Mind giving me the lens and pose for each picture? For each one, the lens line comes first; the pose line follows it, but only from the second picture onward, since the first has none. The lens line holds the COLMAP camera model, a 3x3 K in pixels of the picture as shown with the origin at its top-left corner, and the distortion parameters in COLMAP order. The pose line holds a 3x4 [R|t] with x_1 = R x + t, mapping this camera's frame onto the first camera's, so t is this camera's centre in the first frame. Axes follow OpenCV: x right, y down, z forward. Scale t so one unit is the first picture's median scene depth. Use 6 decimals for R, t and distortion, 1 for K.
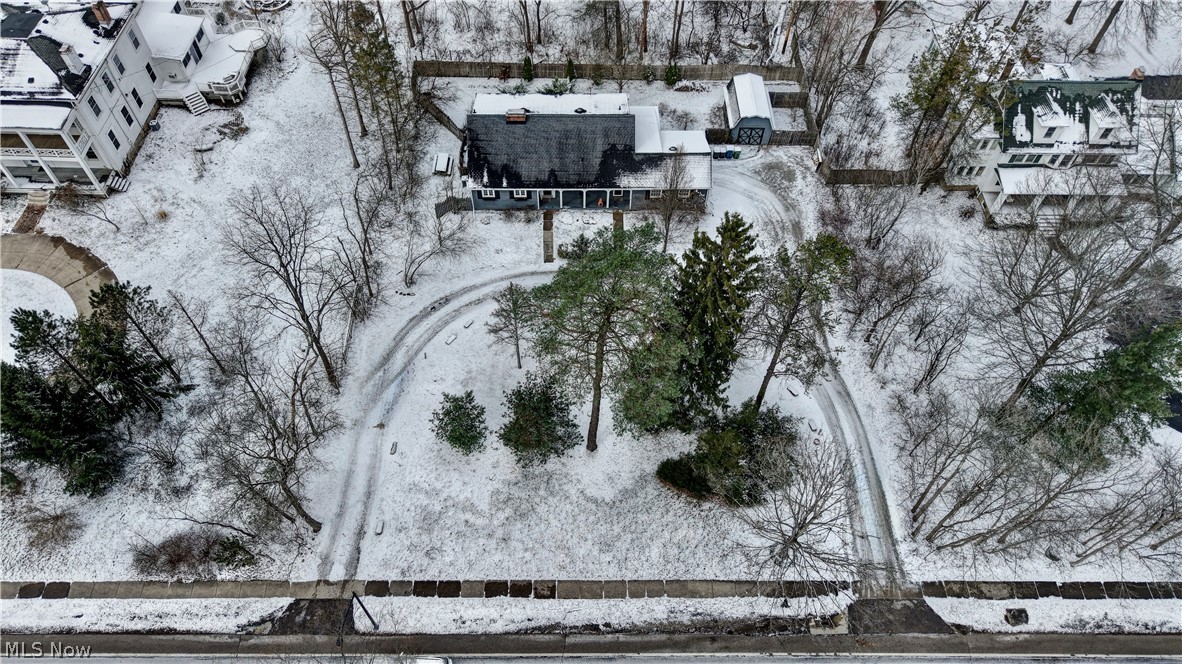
lens RADIAL K [[789.8, 0, 584.3], [0, 789.8, 339.8], [0, 0, 1]] dist [0.027579, -0.023948]
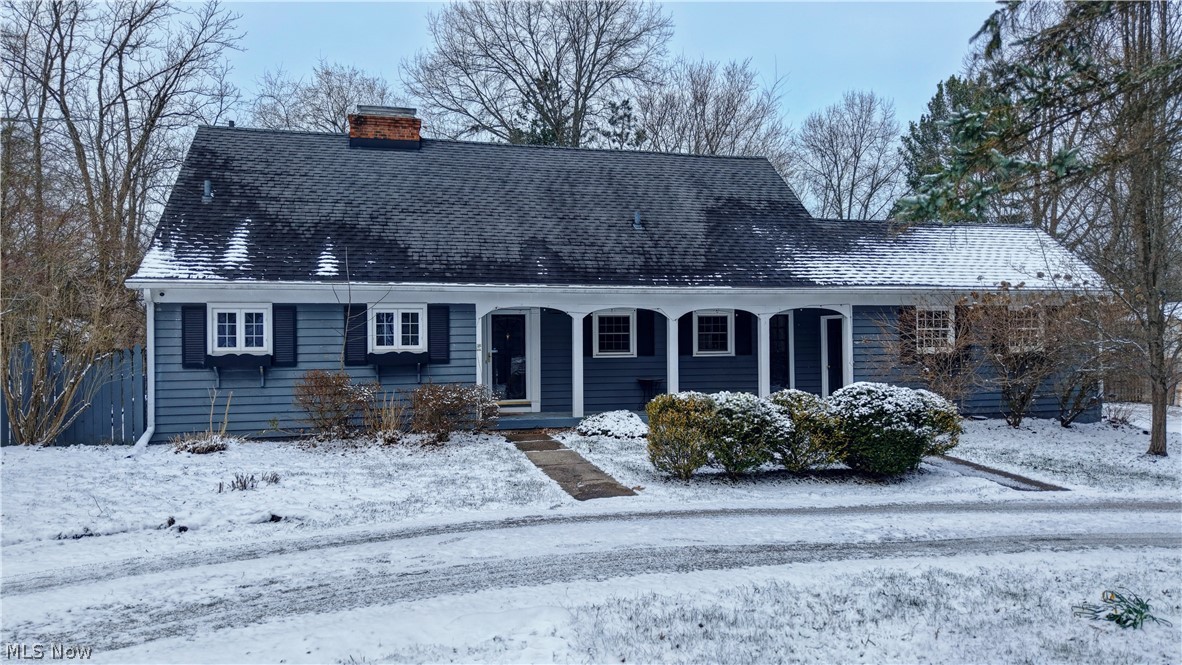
lens RADIAL K [[789.8, 0, 584.3], [0, 789.8, 340.3], [0, 0, 1]] dist [0.027579, -0.023948]
pose [[0.971754, -0.008546, 0.235843, -0.080738], [0.199417, 0.564157, -0.801224, 0.002174], [-0.126206, 0.825623, 0.549926, 0.856071]]
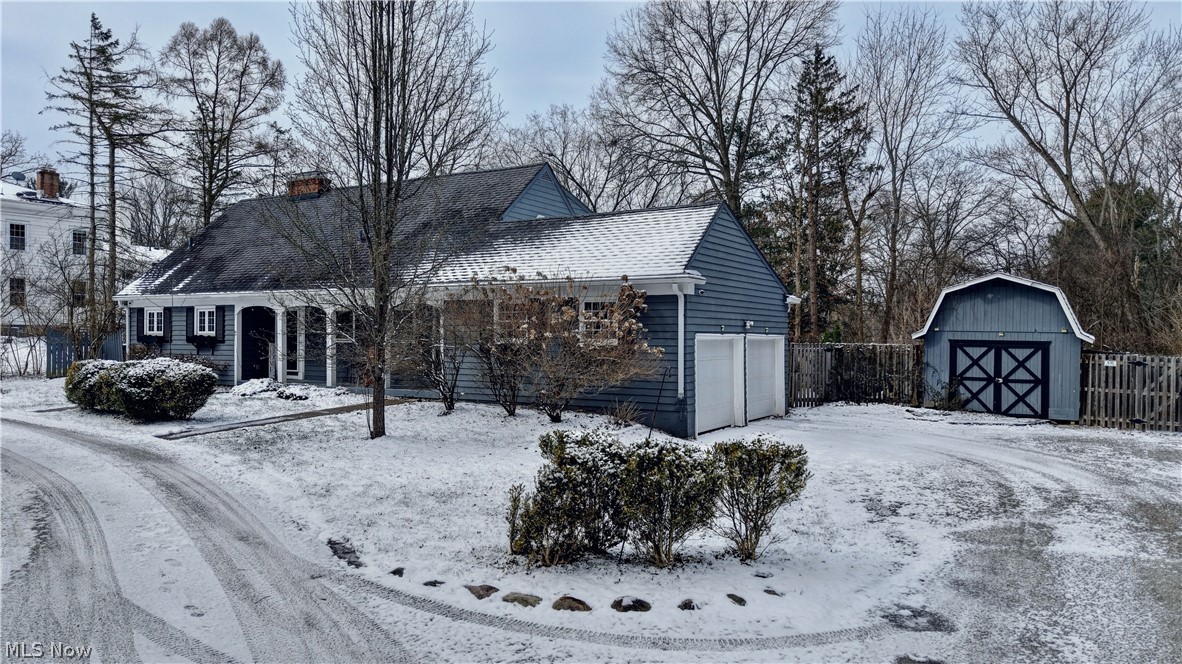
lens RADIAL K [[796.9, 0, 587.0], [0, 796.9, 331.7], [0, 0, 1]] dist [0.008941, -0.002591]
pose [[0.853631, 0.000991, -0.520878, 0.250605], [-0.431282, 0.562089, -0.705728, -0.001641], [0.292080, 0.827076, 0.480244, 0.860889]]
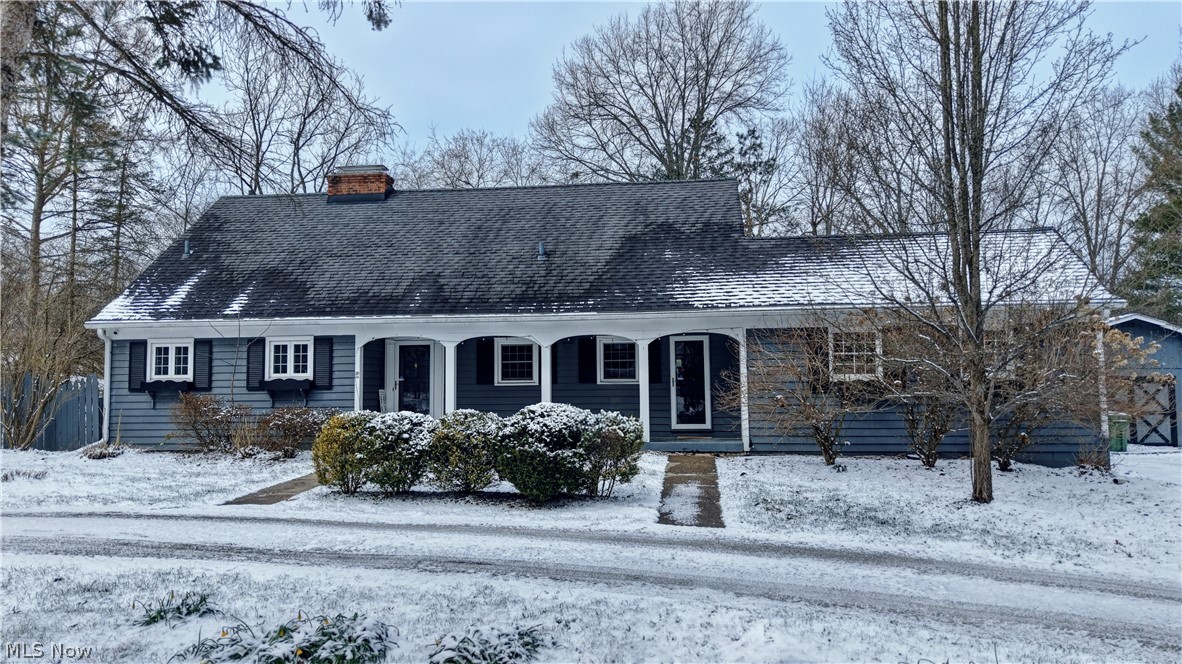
lens RADIAL K [[796.9, 0, 587.0], [0, 796.9, 331.7], [0, 0, 1]] dist [0.008941, -0.002591]
pose [[0.991407, -0.018839, -0.129453, 0.043584], [-0.101939, 0.508924, -0.854754, 0.014957], [0.081985, 0.860605, 0.502630, 0.854674]]
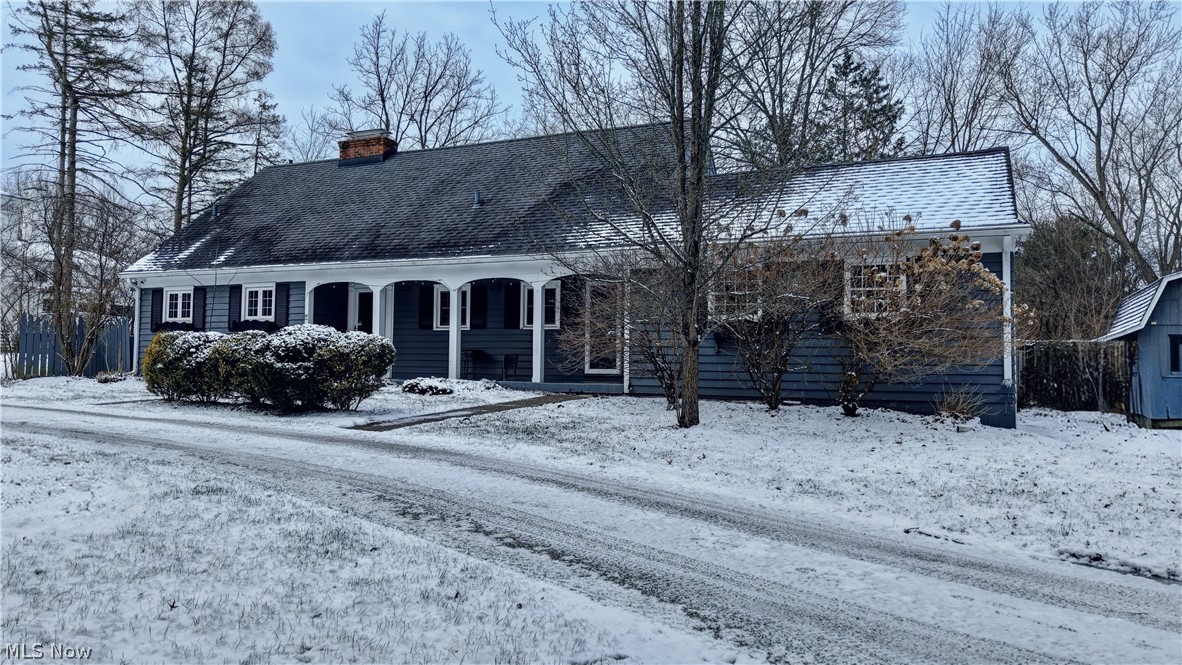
lens RADIAL K [[820.6, 0, 589.1], [0, 820.6, 342.2], [0, 0, 1]] dist [0.029031, -0.036762]
pose [[0.909249, -0.002822, -0.416243, 0.144539], [-0.350333, 0.534845, -0.768900, 0.005732], [0.224795, 0.844945, 0.485319, 0.876192]]
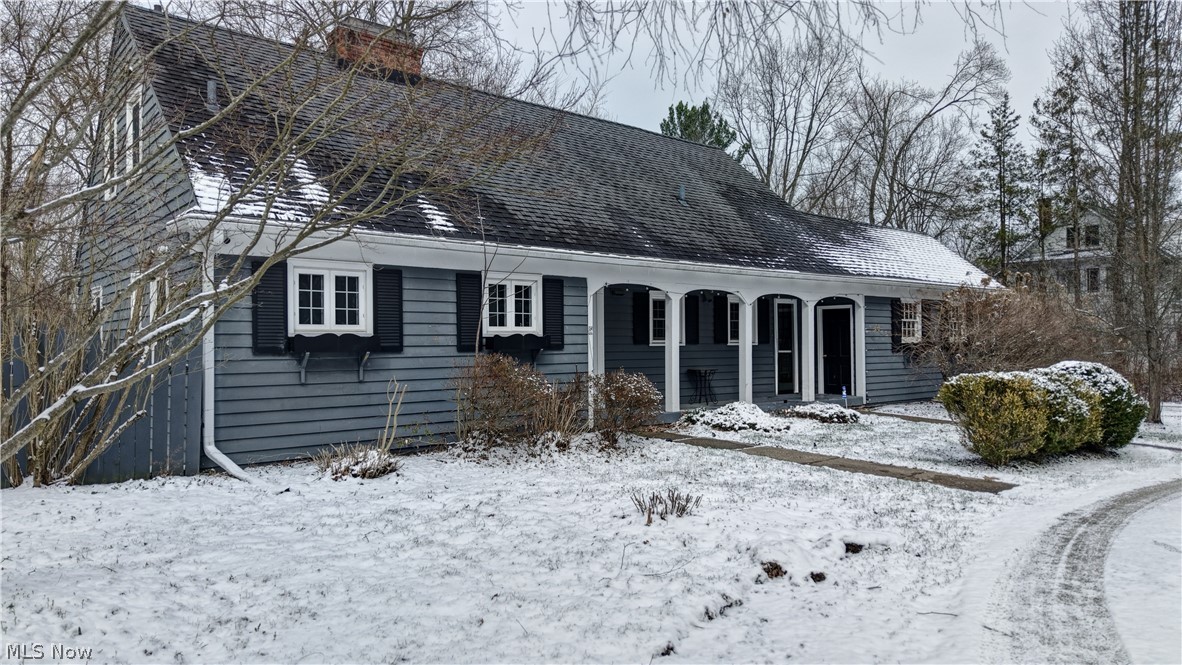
lens RADIAL K [[780.1, 0, 566.5], [0, 780.1, 334.7], [0, 0, 1]] dist [0.053752, -0.001023]
pose [[0.780116, 0.002174, 0.625631, -0.174136], [0.519090, 0.555954, -0.649200, -0.064133], [-0.349233, 0.831210, 0.432581, 0.907132]]
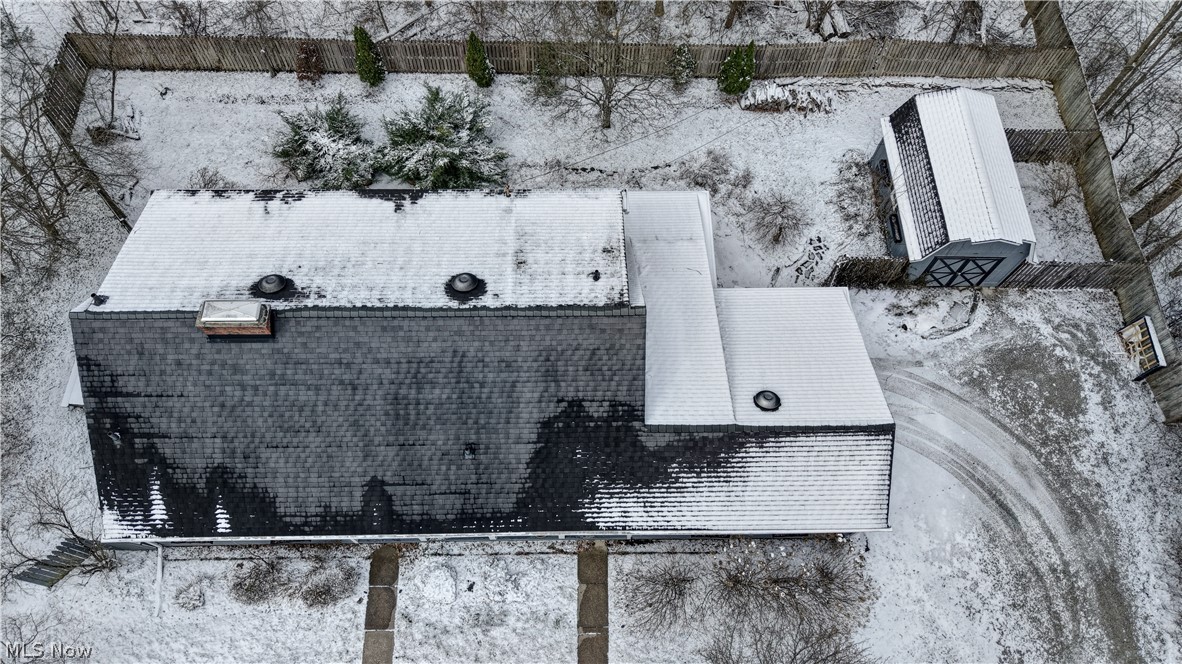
lens RADIAL K [[796.9, 0, 587.0], [0, 796.9, 331.7], [0, 0, 1]] dist [0.008941, -0.002591]
pose [[0.999973, 0.001151, 0.007247, 0.037999], [-0.002340, 0.986090, 0.166196, -0.312331], [-0.006955, -0.166208, 0.986066, 0.678372]]
